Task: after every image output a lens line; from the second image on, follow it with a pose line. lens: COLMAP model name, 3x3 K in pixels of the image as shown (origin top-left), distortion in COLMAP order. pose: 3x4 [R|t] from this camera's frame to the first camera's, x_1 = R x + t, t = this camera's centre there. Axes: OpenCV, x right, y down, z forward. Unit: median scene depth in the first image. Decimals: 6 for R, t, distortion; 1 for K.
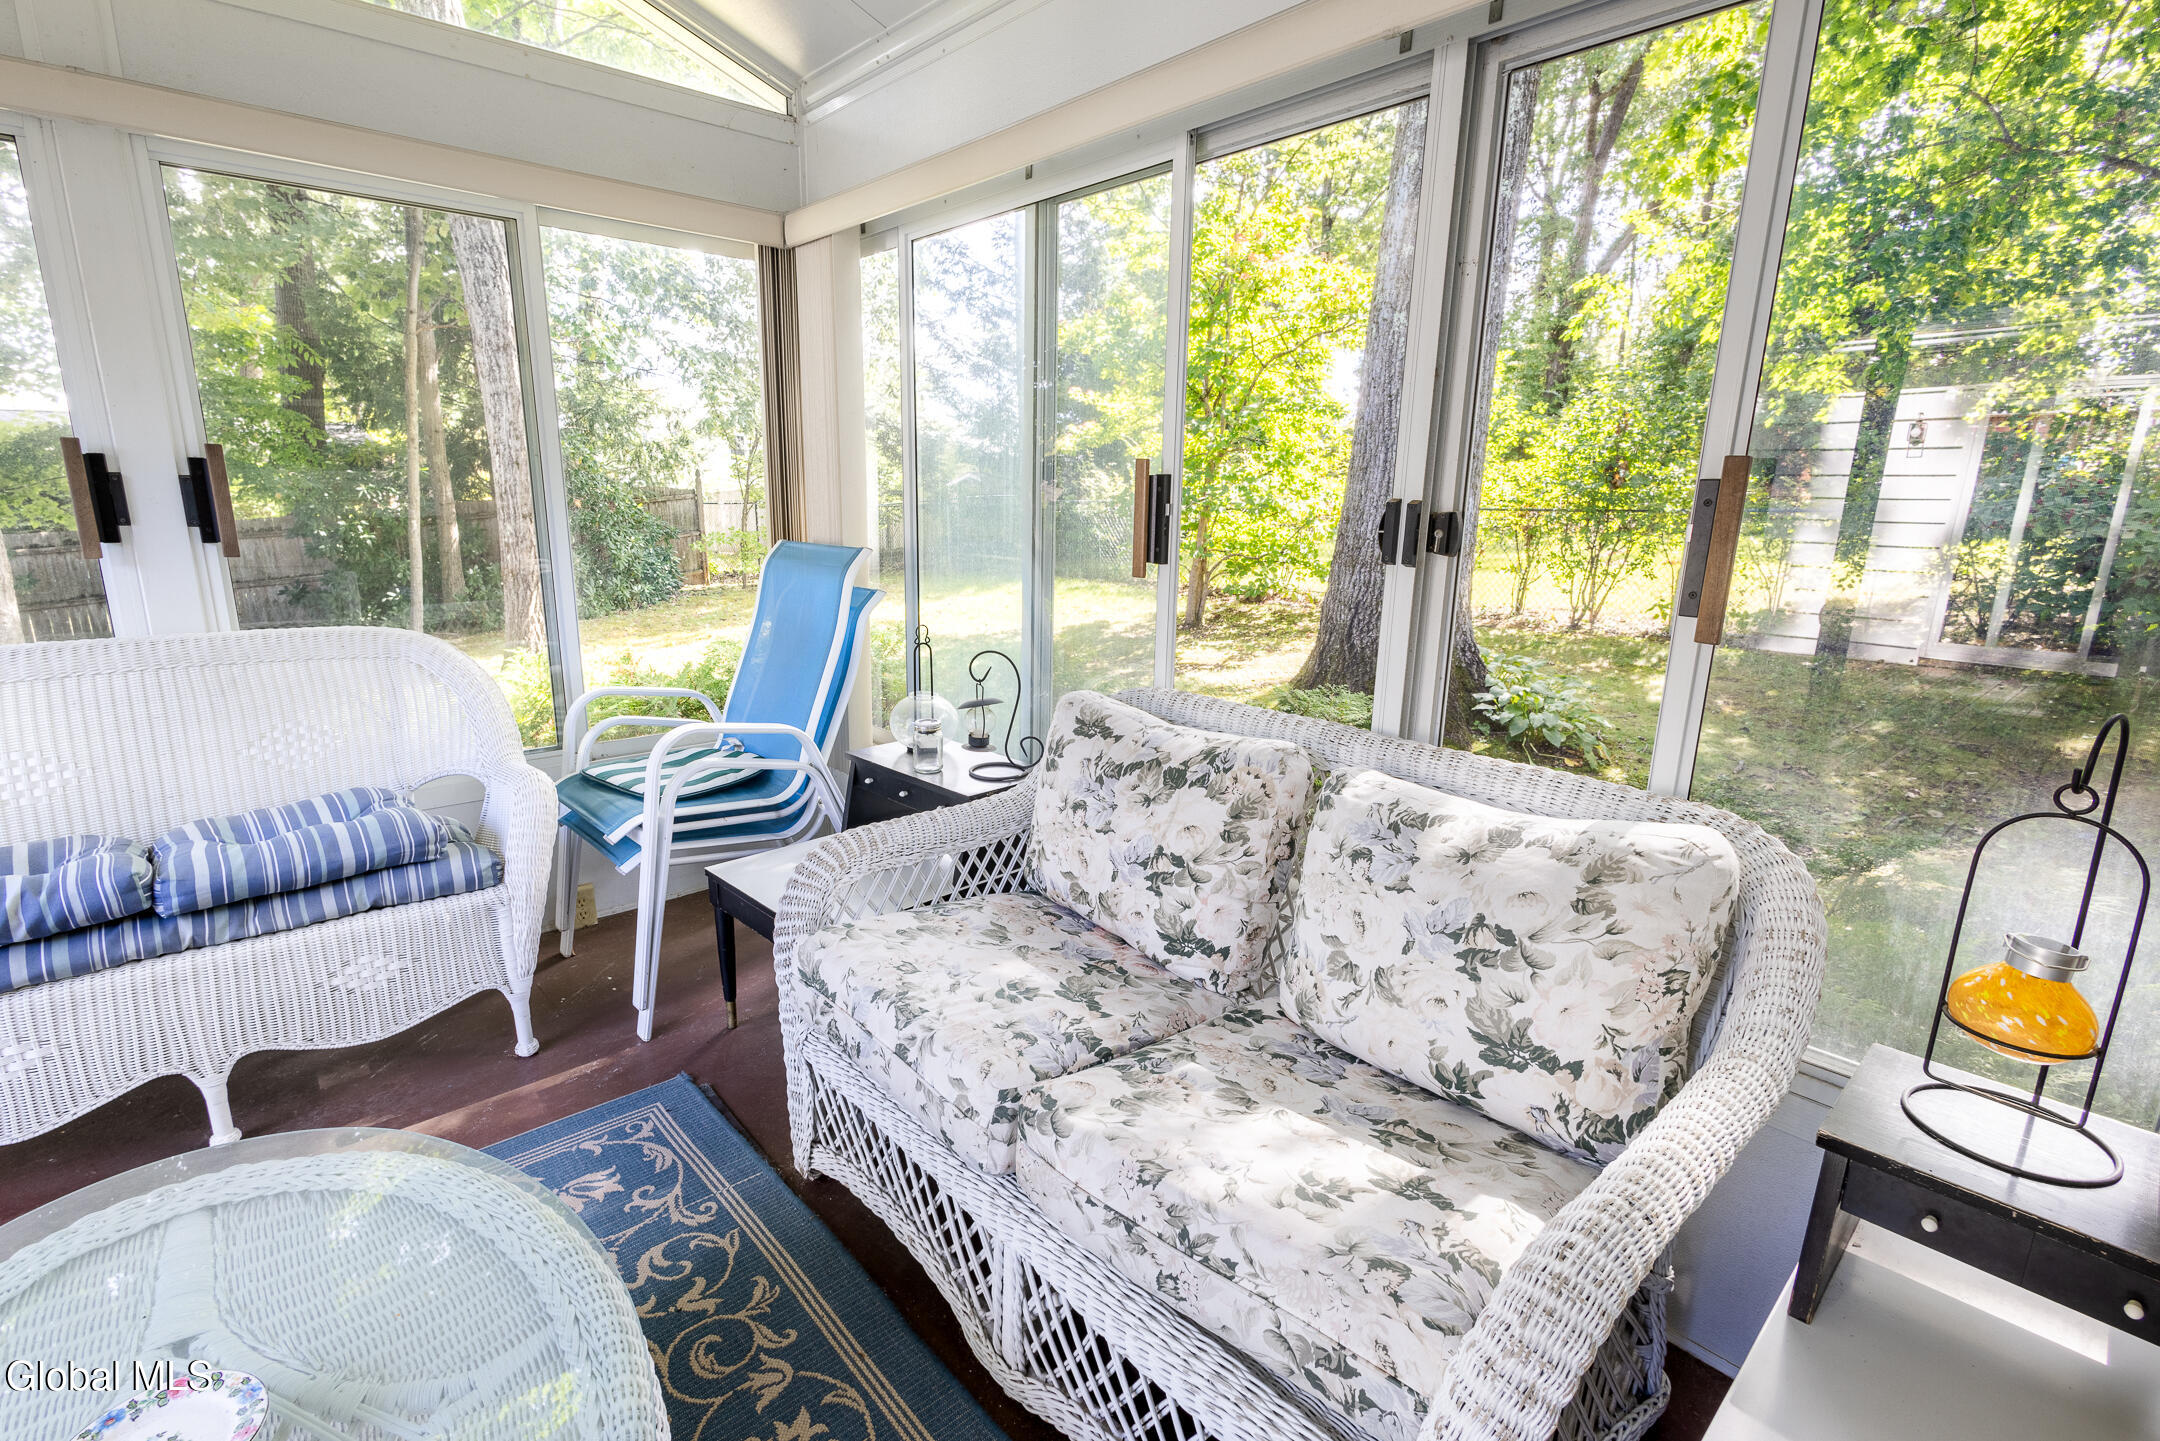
lens RADIAL K [[997.1, 0, 1073.2], [0, 997.1, 719.6], [0, 0, 1]] dist [0.001158, 0.000095]
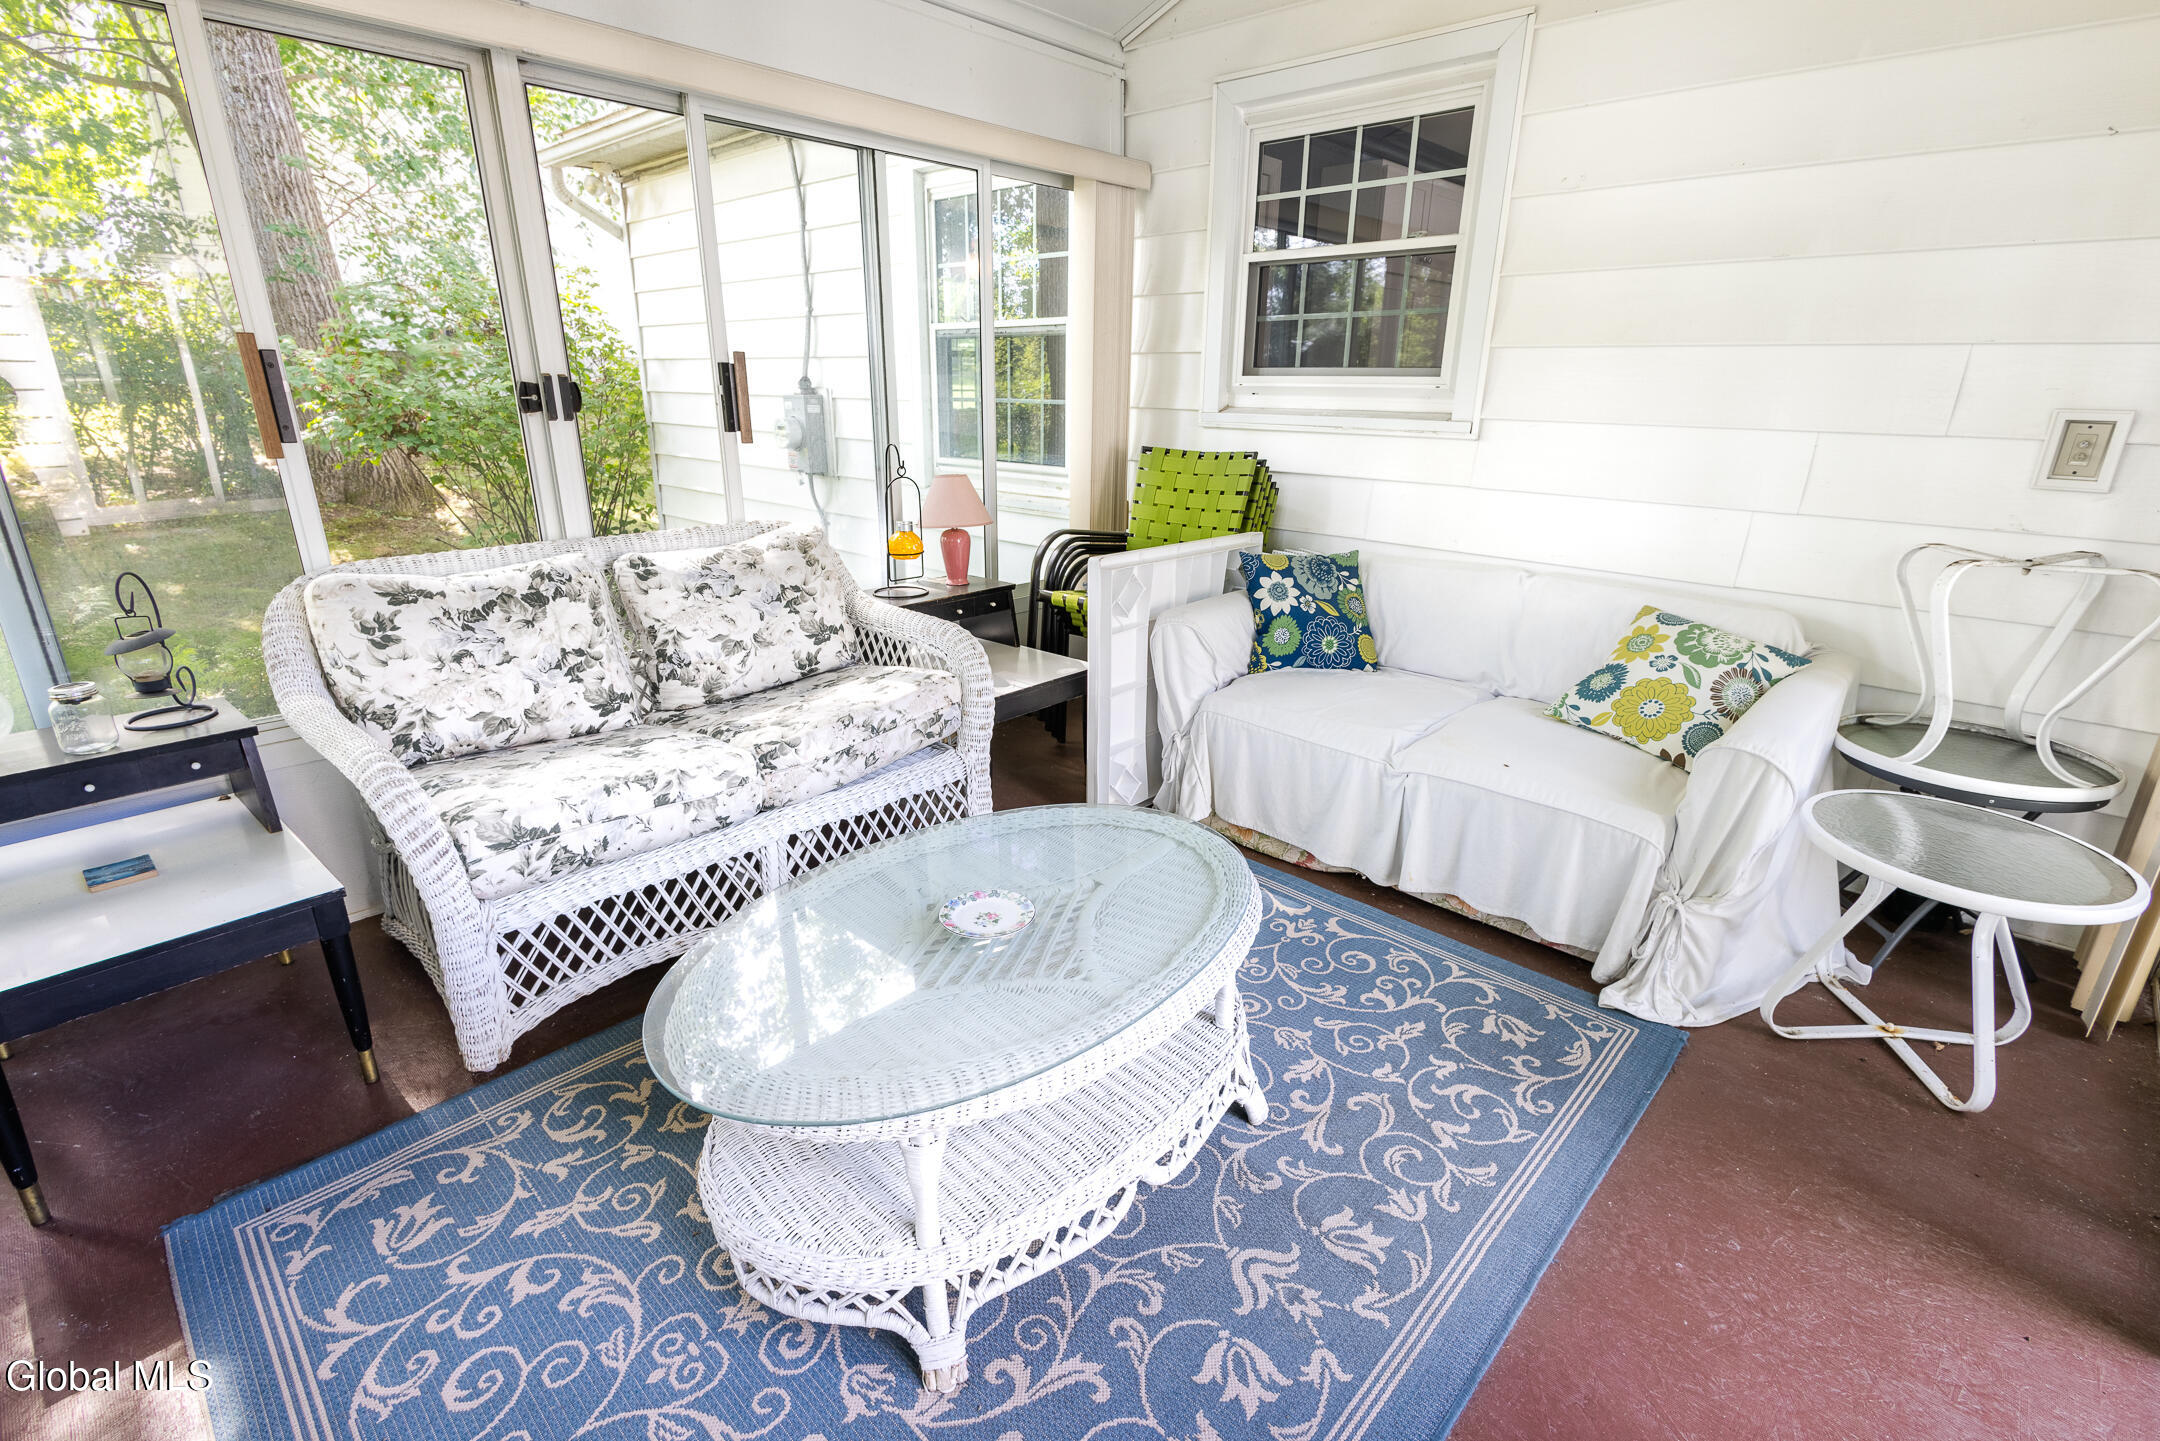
lens RADIAL K [[997.1, 0, 1075.9], [0, 997.1, 720.5], [0, 0, 1]] dist [0.001158, 0.000095]
pose [[-0.079139, -0.342674, 0.936115, -1.238074], [0.215819, 0.910899, 0.351688, -0.103446], [-0.973221, 0.229864, 0.001868, 0.363586]]
